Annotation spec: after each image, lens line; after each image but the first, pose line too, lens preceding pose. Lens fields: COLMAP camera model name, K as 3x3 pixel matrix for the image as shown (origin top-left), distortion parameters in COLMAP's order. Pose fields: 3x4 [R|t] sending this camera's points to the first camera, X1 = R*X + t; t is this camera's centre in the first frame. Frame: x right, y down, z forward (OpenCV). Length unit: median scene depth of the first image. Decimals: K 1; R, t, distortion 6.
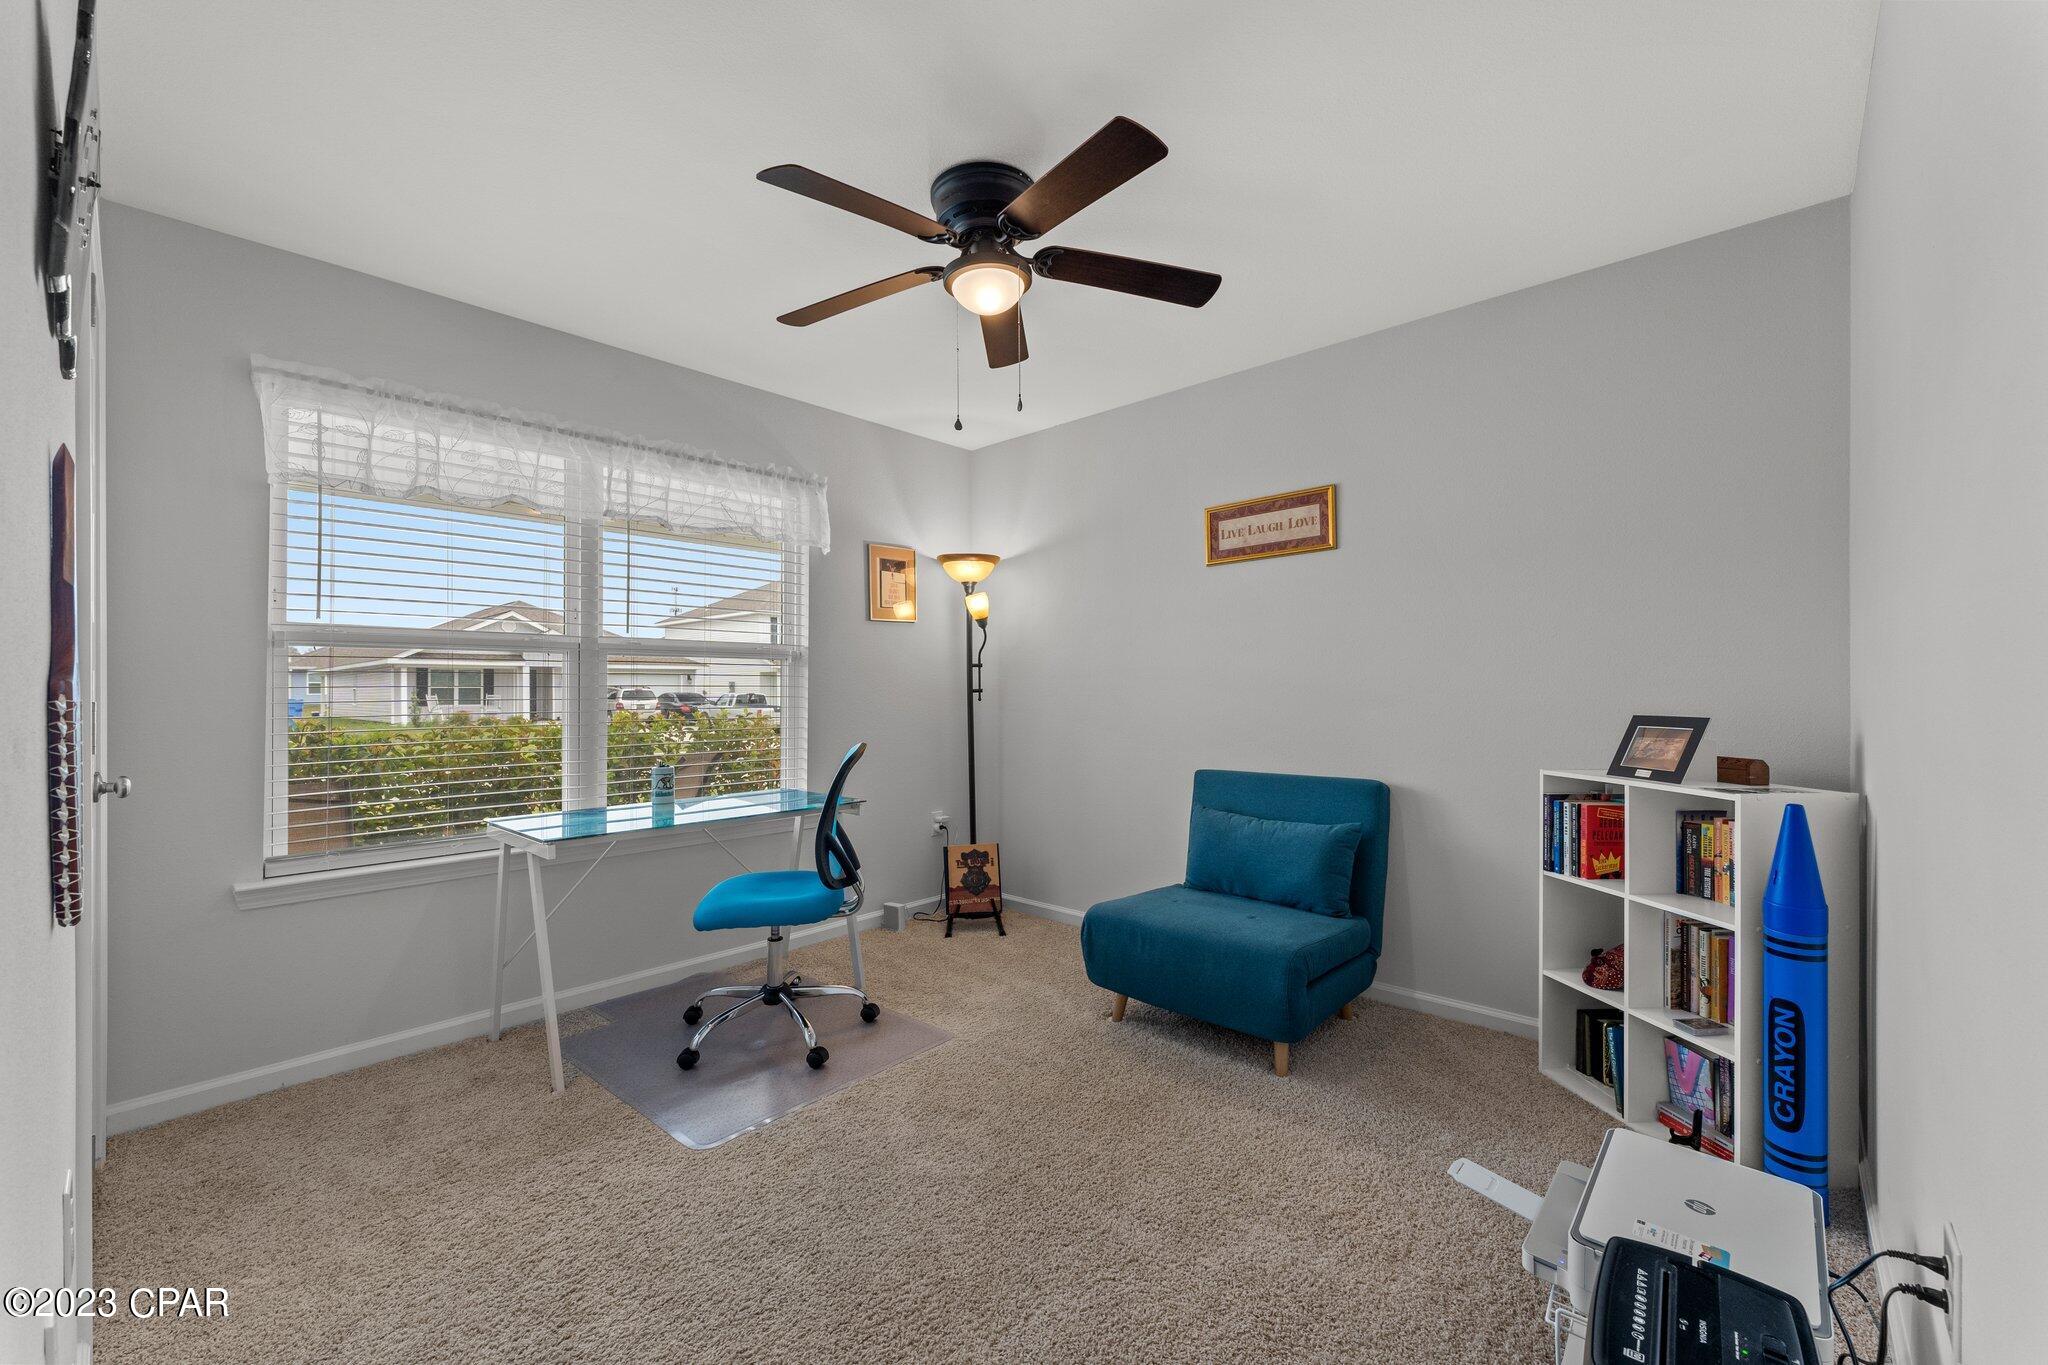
lens RADIAL K [[820.5, 0, 1030.1], [0, 820.5, 695.3], [0, 0, 1]] dist [0.003935, -0.000196]
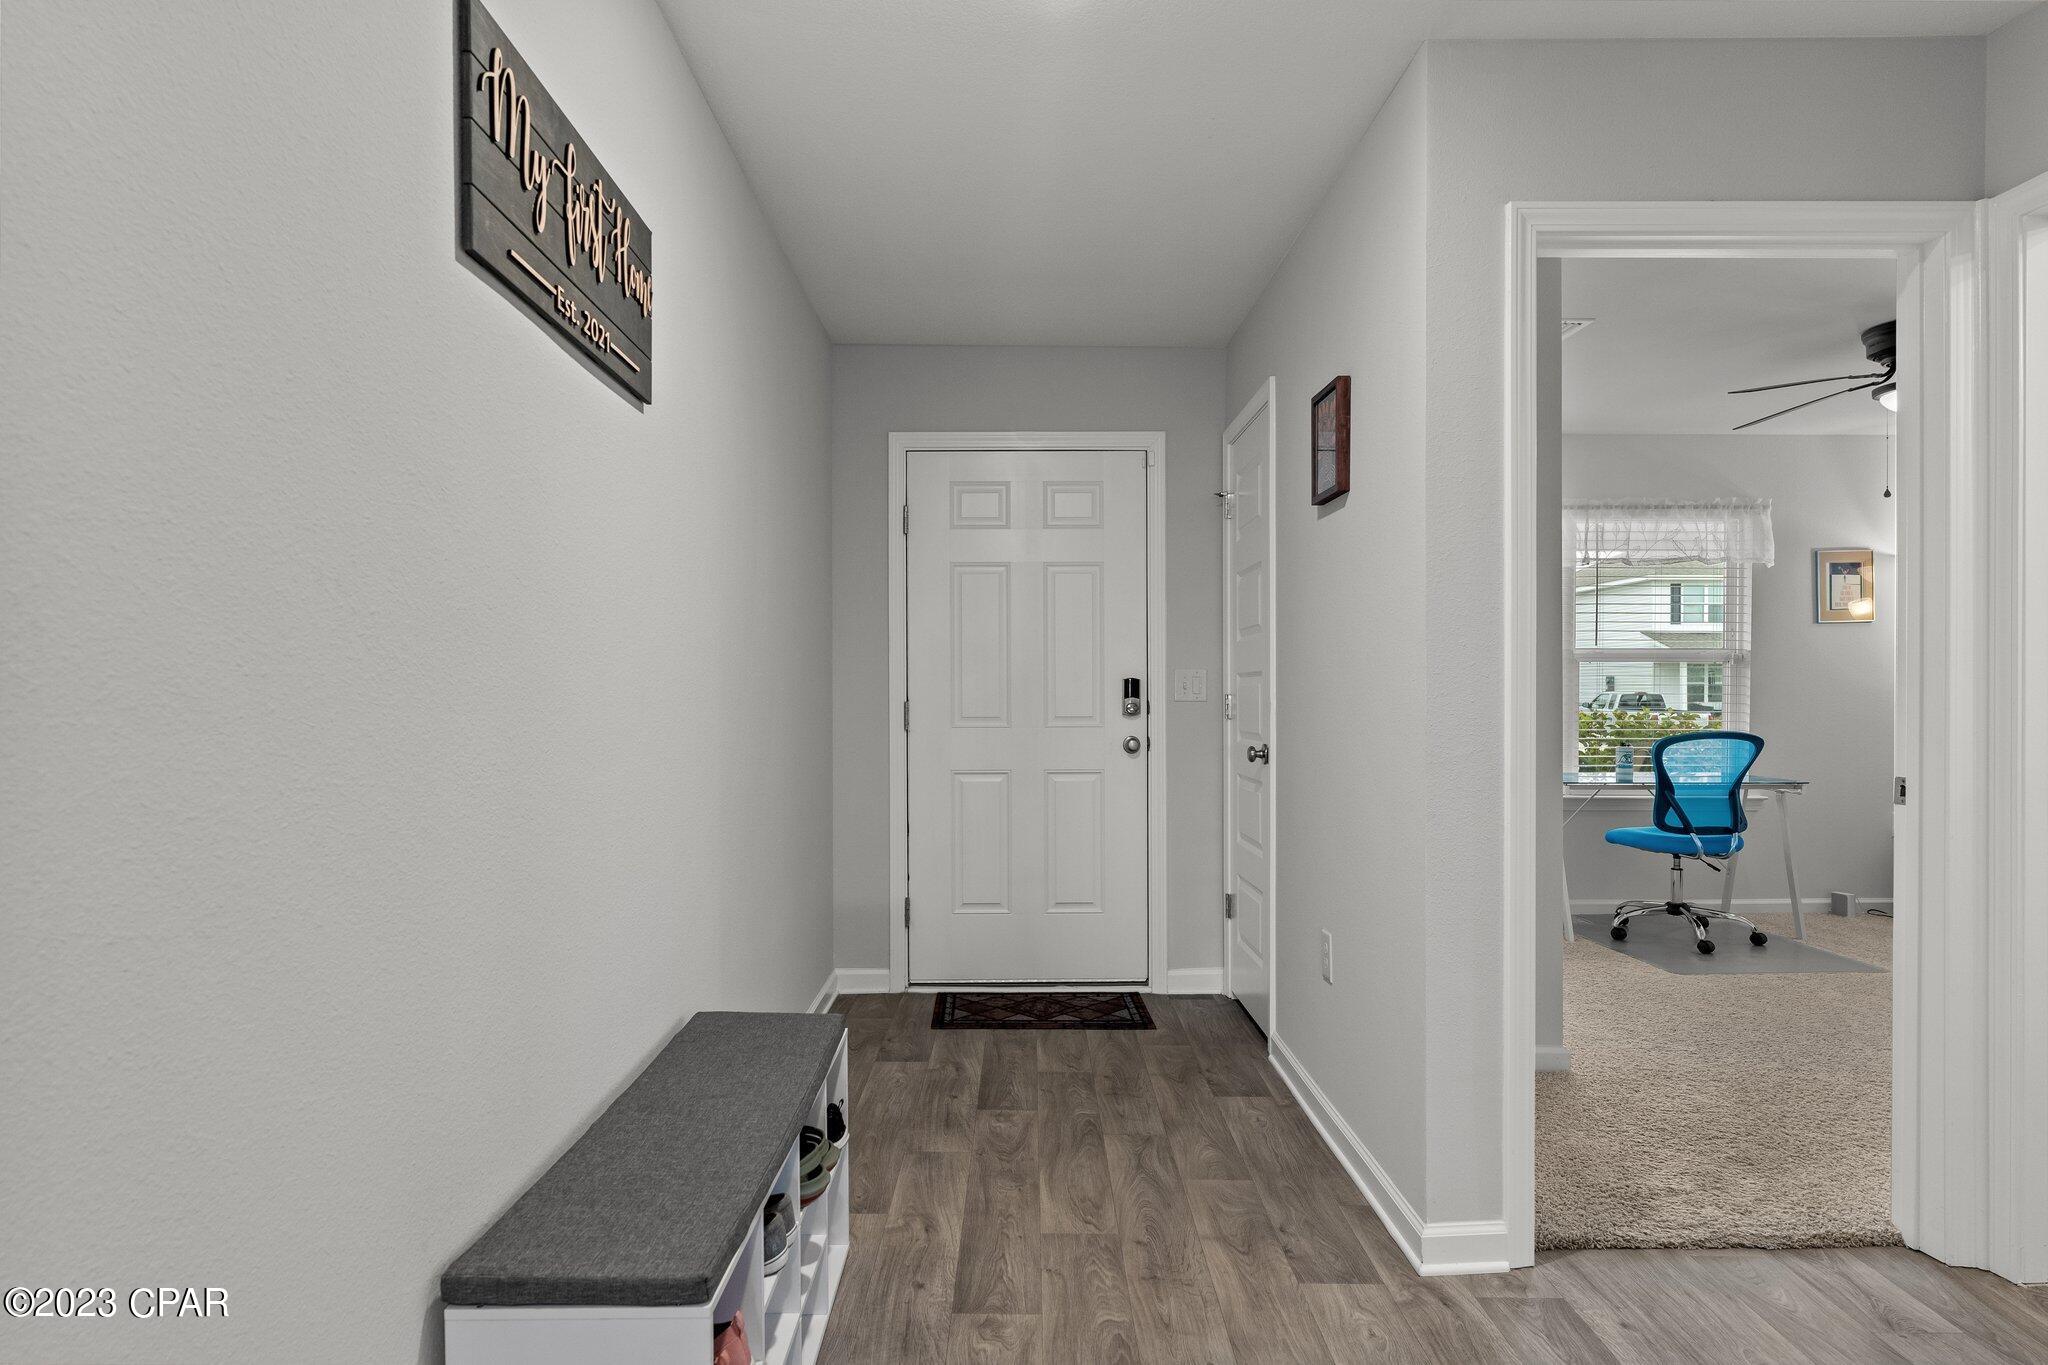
lens RADIAL K [[1134.4, 0, 1017.6], [0, 1134.4, 685.9], [0, 0, 1]] dist [0.001333, -0.000342]
pose [[0.679521, 0.003028, -0.733650, 0.191155], [-0.008645, 0.999955, -0.003880, 0.004571], [0.733606, 0.008979, 0.679516, -0.806463]]
